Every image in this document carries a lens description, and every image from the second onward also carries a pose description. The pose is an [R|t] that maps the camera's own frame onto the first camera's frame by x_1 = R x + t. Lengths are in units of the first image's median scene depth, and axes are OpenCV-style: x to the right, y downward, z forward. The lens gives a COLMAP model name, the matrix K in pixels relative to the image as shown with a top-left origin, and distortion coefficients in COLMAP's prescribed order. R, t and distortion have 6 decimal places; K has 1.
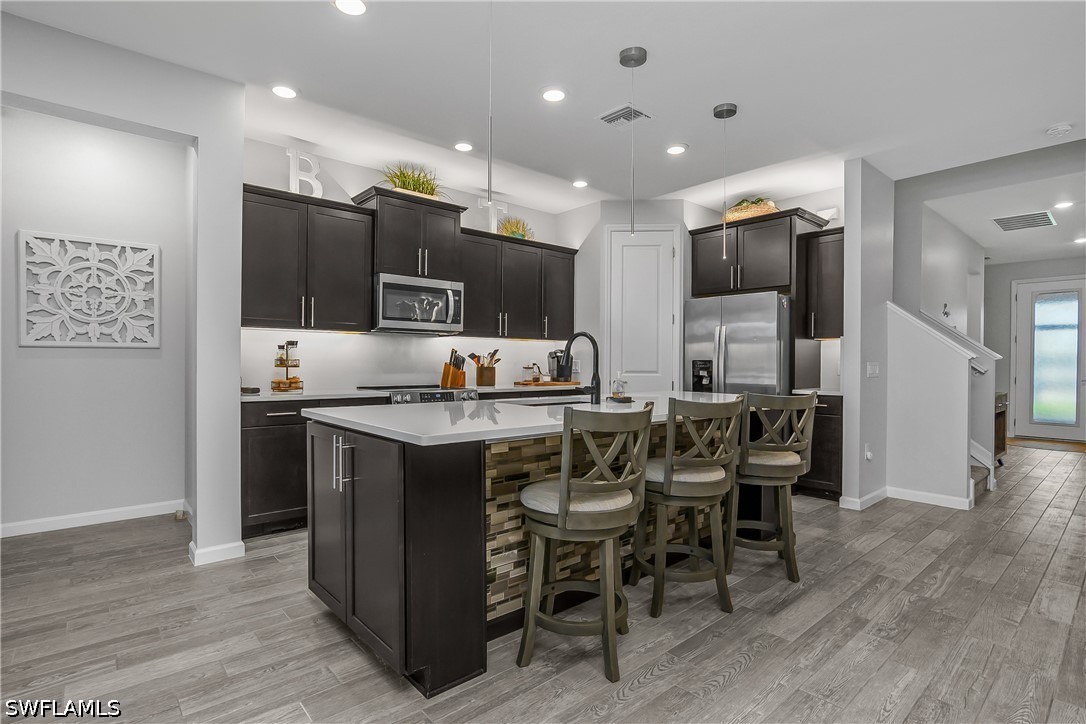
lens RADIAL K [[529.4, 0, 540.1], [0, 529.4, 365.6], [0, 0, 1]] dist [-0.025123, 0.006585]
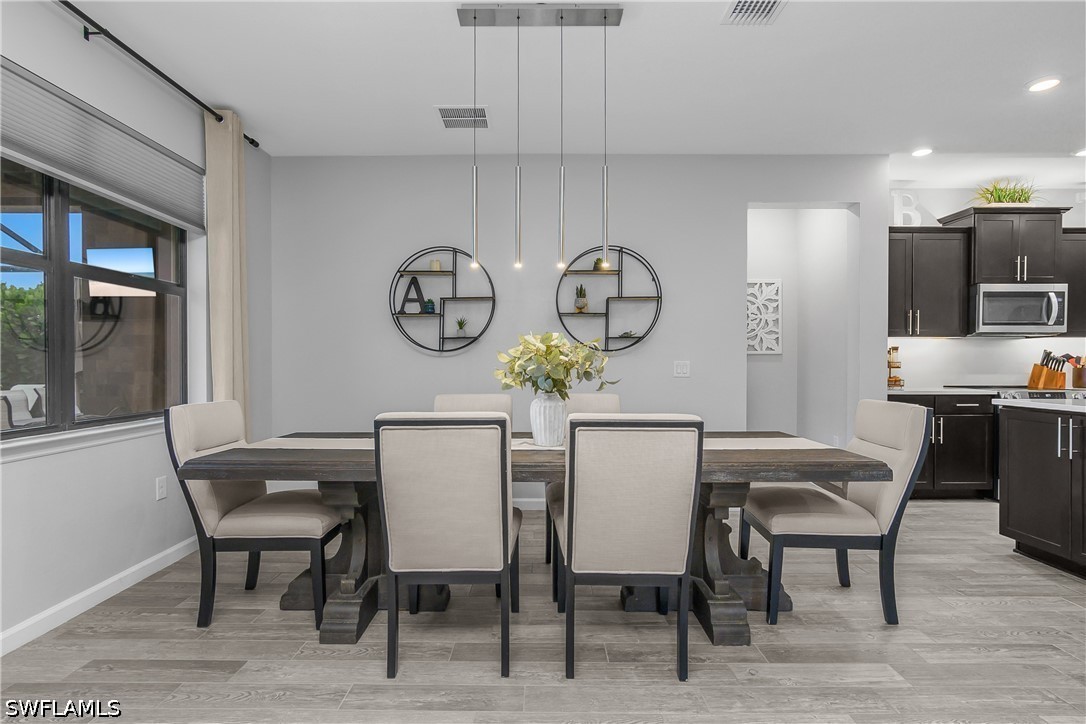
lens RADIAL K [[554.7, 0, 537.2], [0, 554.7, 369.0], [0, 0, 1]] dist [-0.033633, 0.014786]
pose [[0.749680, 0.000171, -0.661801, -0.216102], [0.001162, 0.999998, 0.001575, 0.001436], [0.661800, -0.001950, 0.749678, -0.431108]]
